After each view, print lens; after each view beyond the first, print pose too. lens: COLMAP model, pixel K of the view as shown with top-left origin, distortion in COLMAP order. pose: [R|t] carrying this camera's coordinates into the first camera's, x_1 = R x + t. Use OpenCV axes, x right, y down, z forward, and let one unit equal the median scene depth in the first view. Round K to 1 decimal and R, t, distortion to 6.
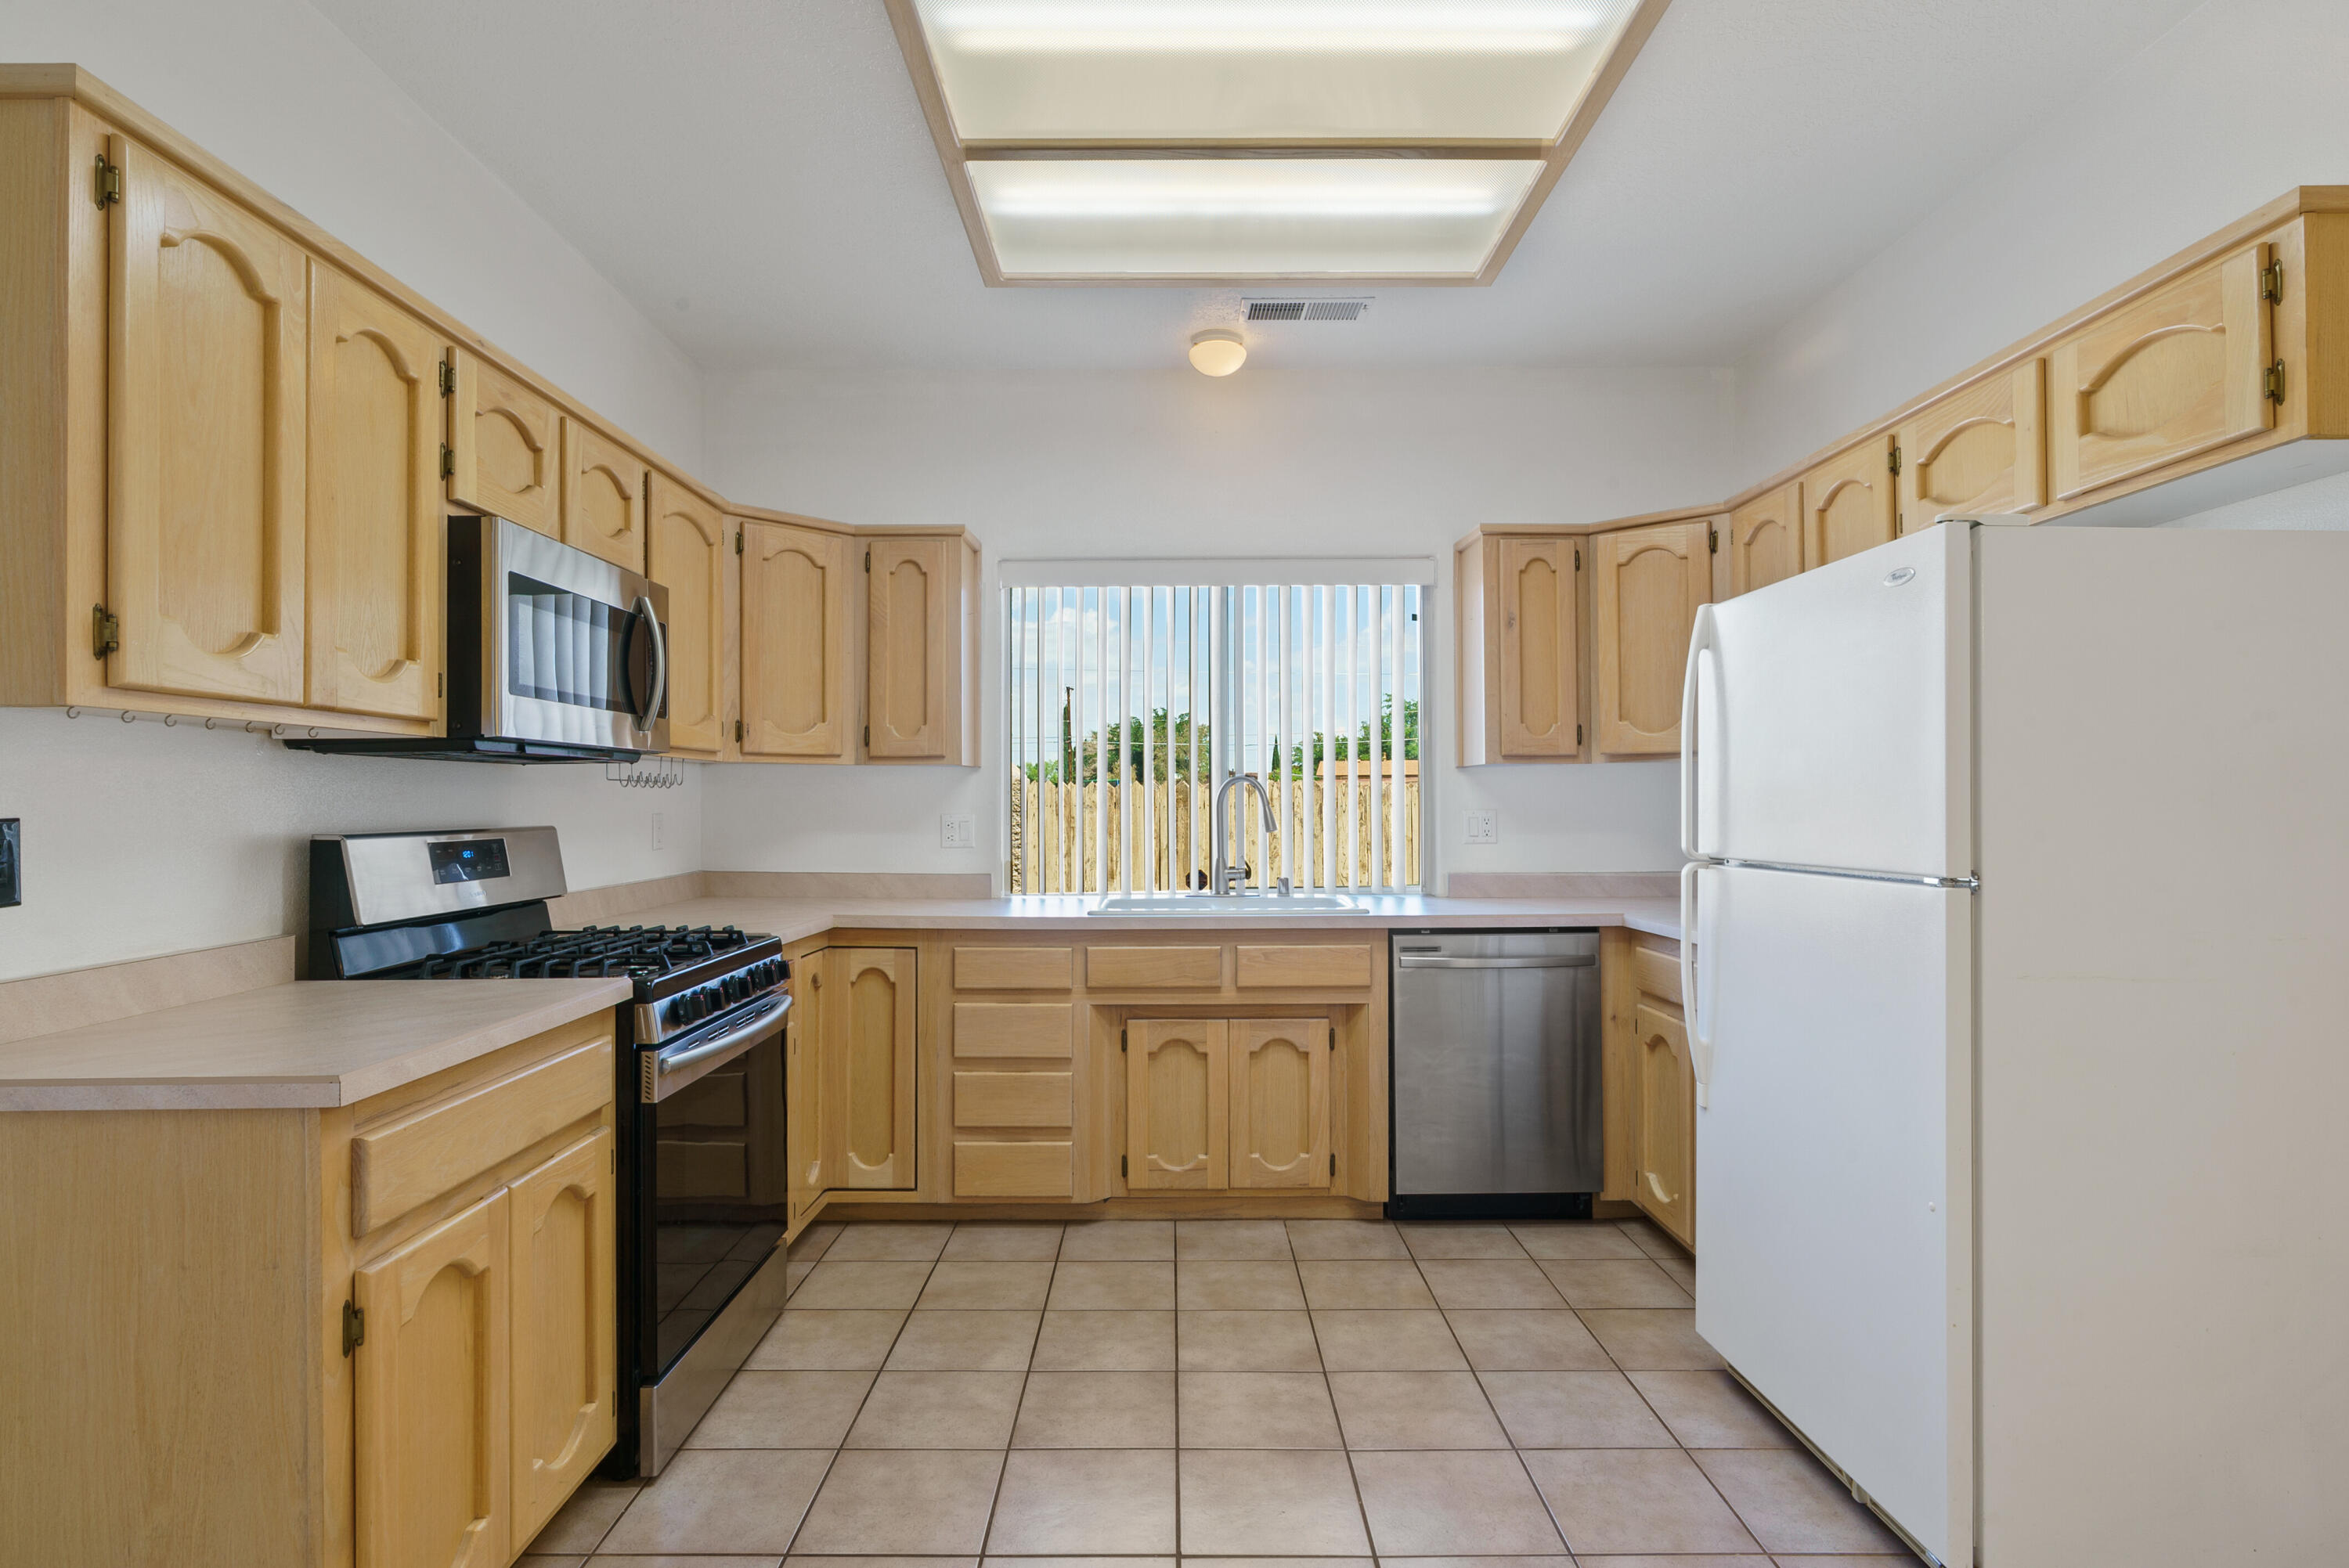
lens RADIAL K [[1216.1, 0, 1174.5], [0, 1216.1, 784.0], [0, 0, 1]] dist [-0.005559, 0.002400]
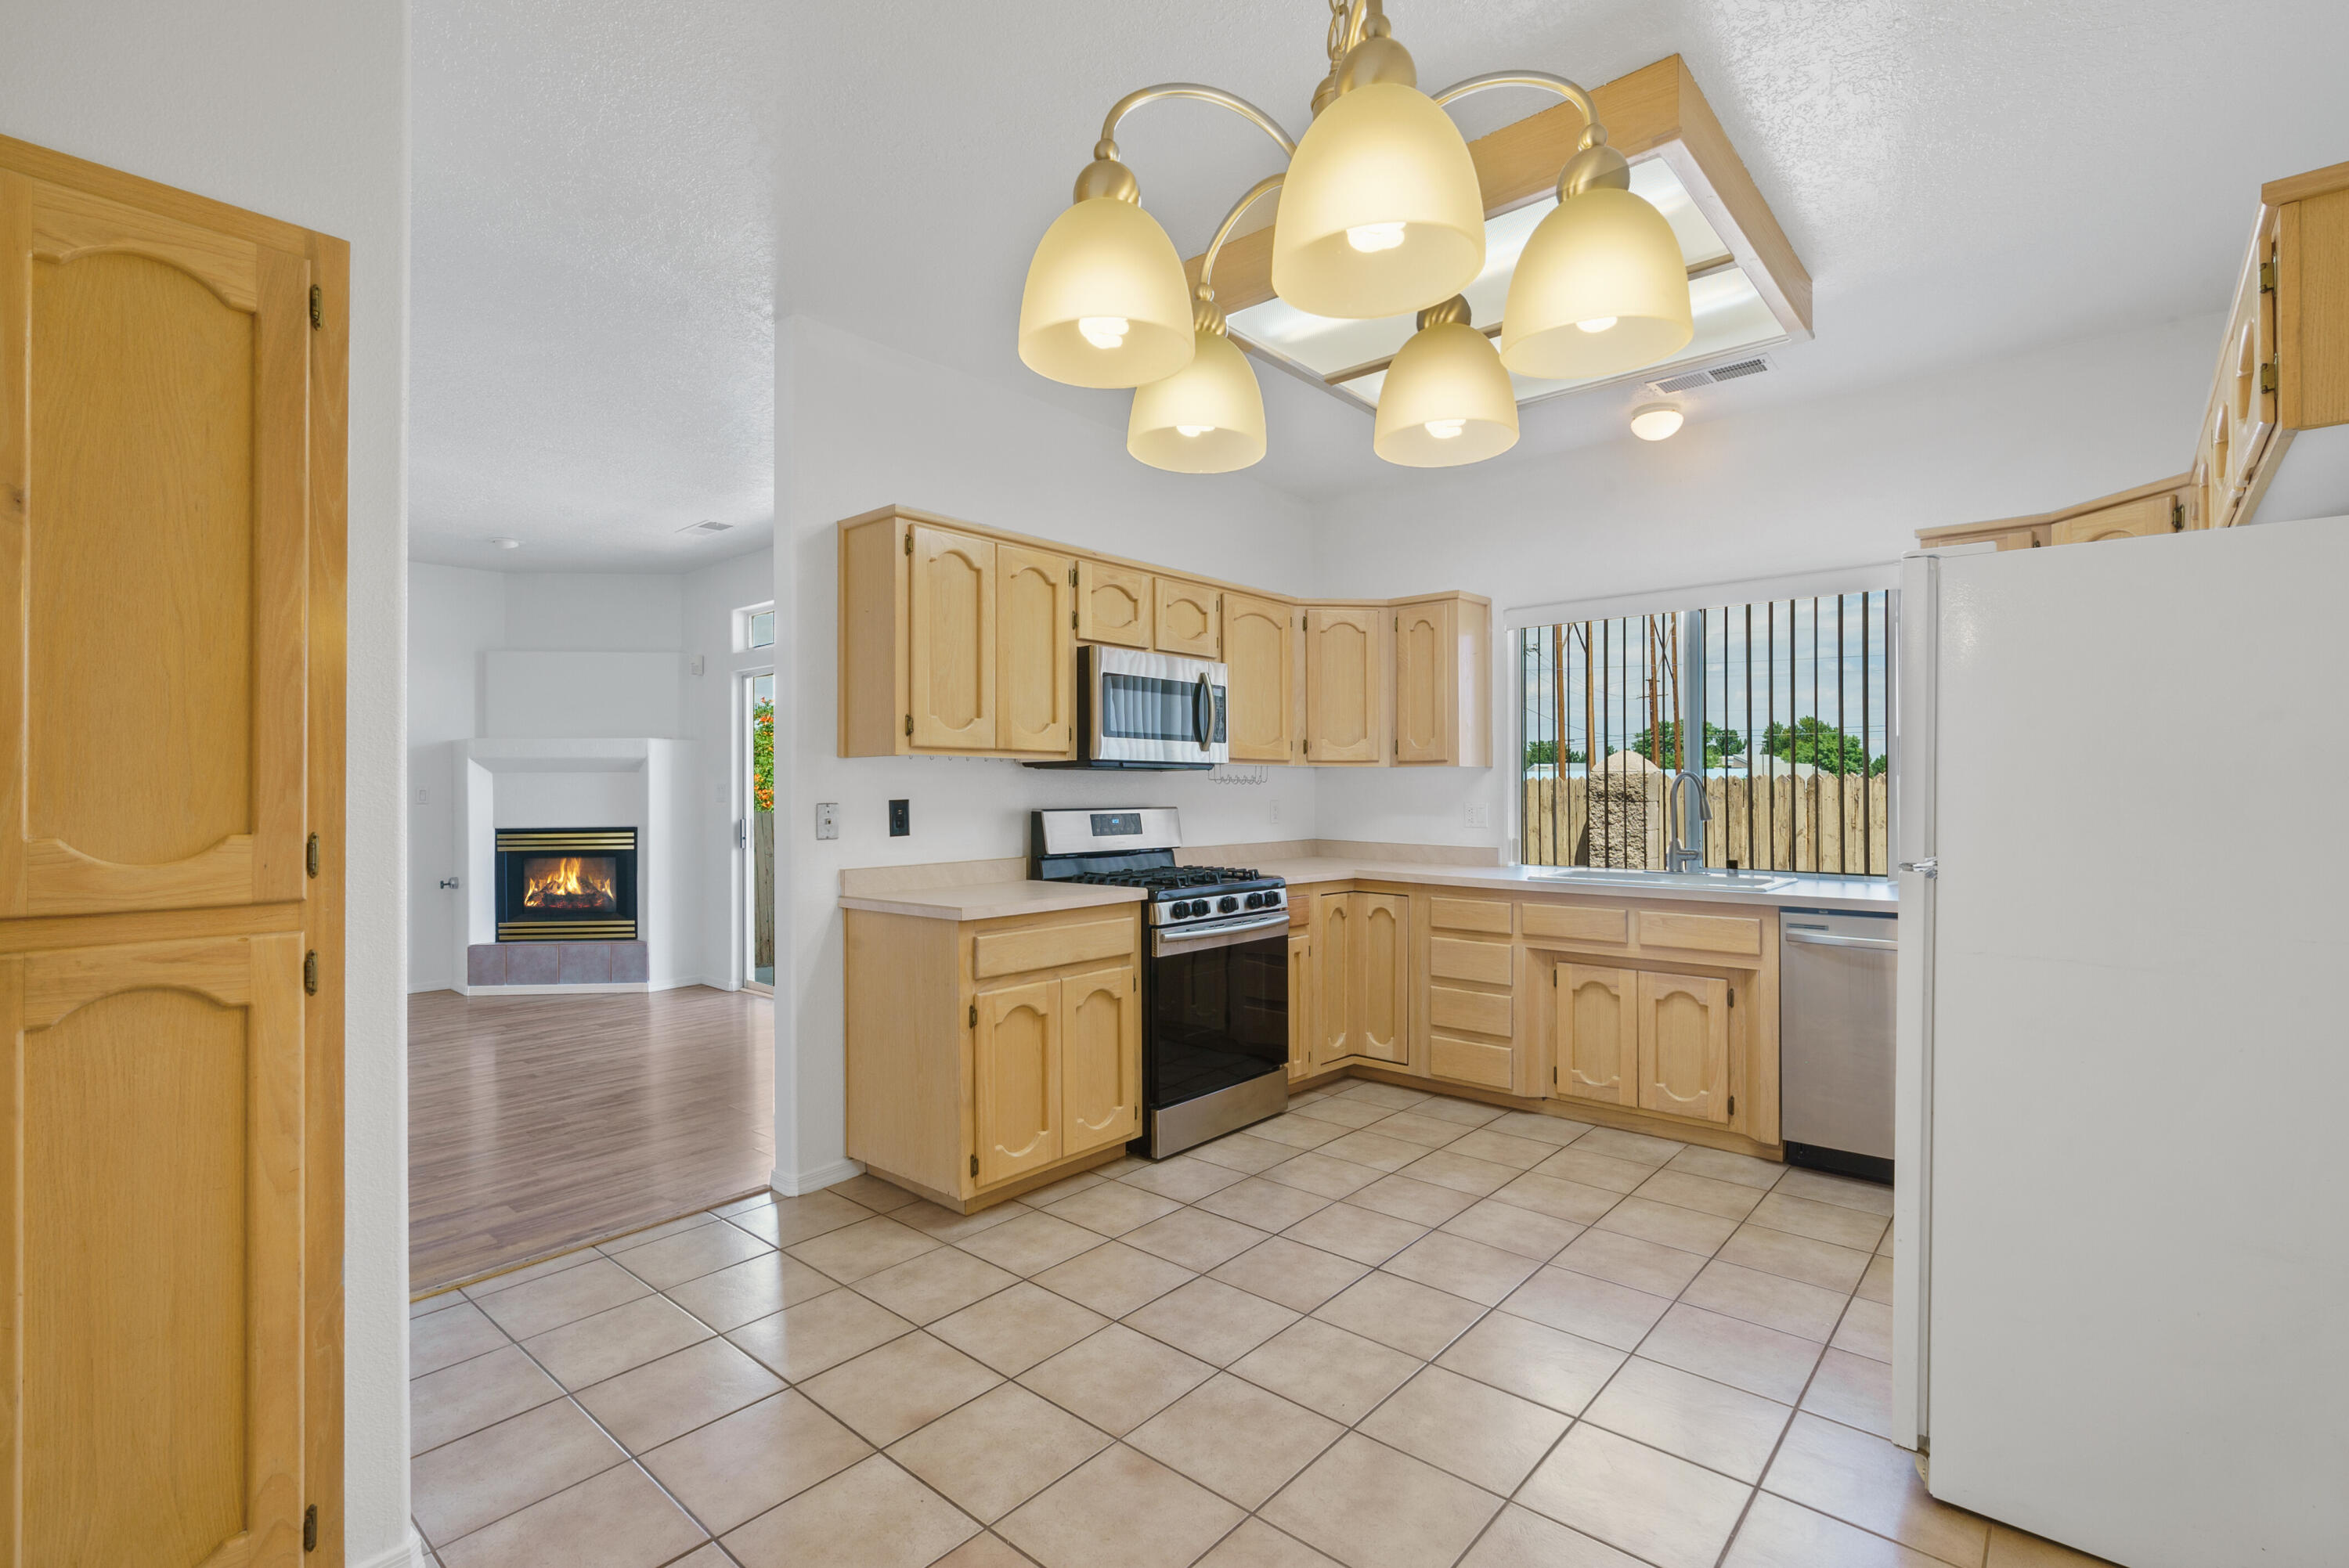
lens RADIAL K [[1070.8, 0, 1168.2], [0, 1070.8, 791.6], [0, 0, 1]] dist [-0.009336, 0.000707]
pose [[0.749139, 0.002432, -0.662408, 0.411439], [0.007505, 0.999898, 0.012159, -0.004774], [0.662370, -0.014080, 0.749044, -0.125182]]
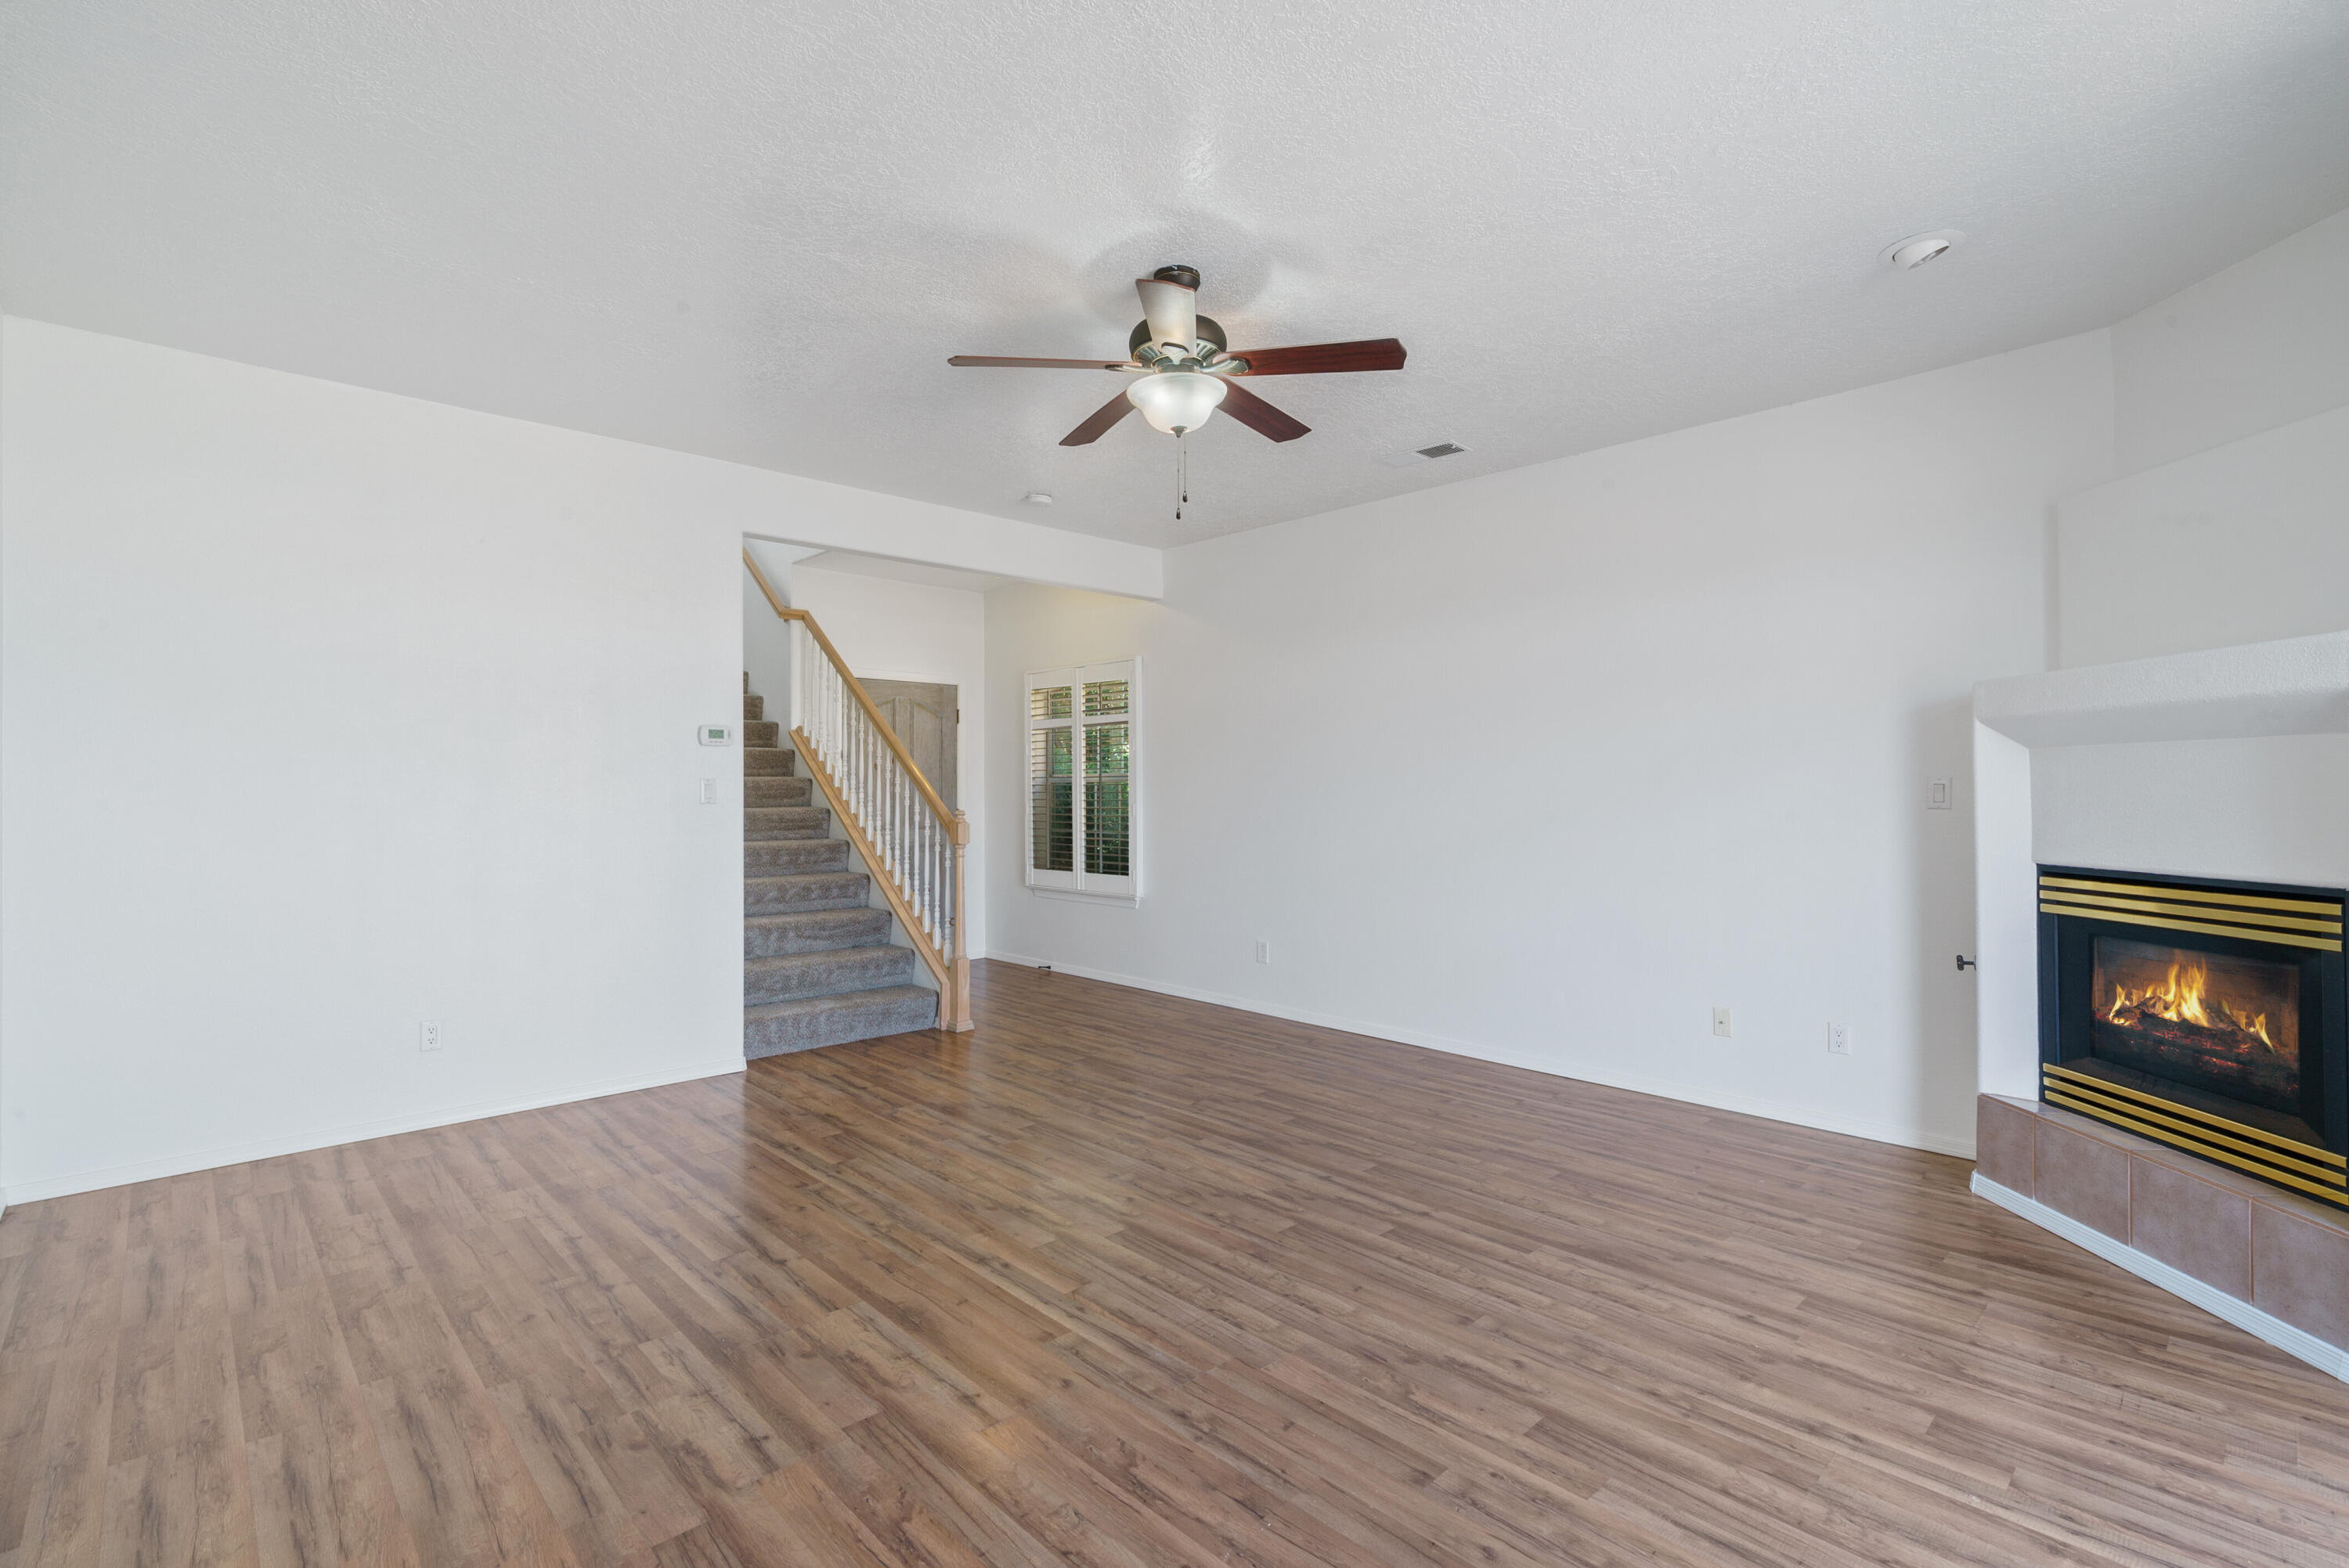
lens RADIAL K [[1079.4, 0, 1166.1], [0, 1079.4, 821.8], [0, 0, 1]] dist [-0.000722, 0.000795]
pose [[-0.731833, 0.028778, -0.680876, -0.592280], [0.013198, 0.999519, 0.028061, 0.003731], [0.681356, 0.011550, -0.731861, 0.672783]]
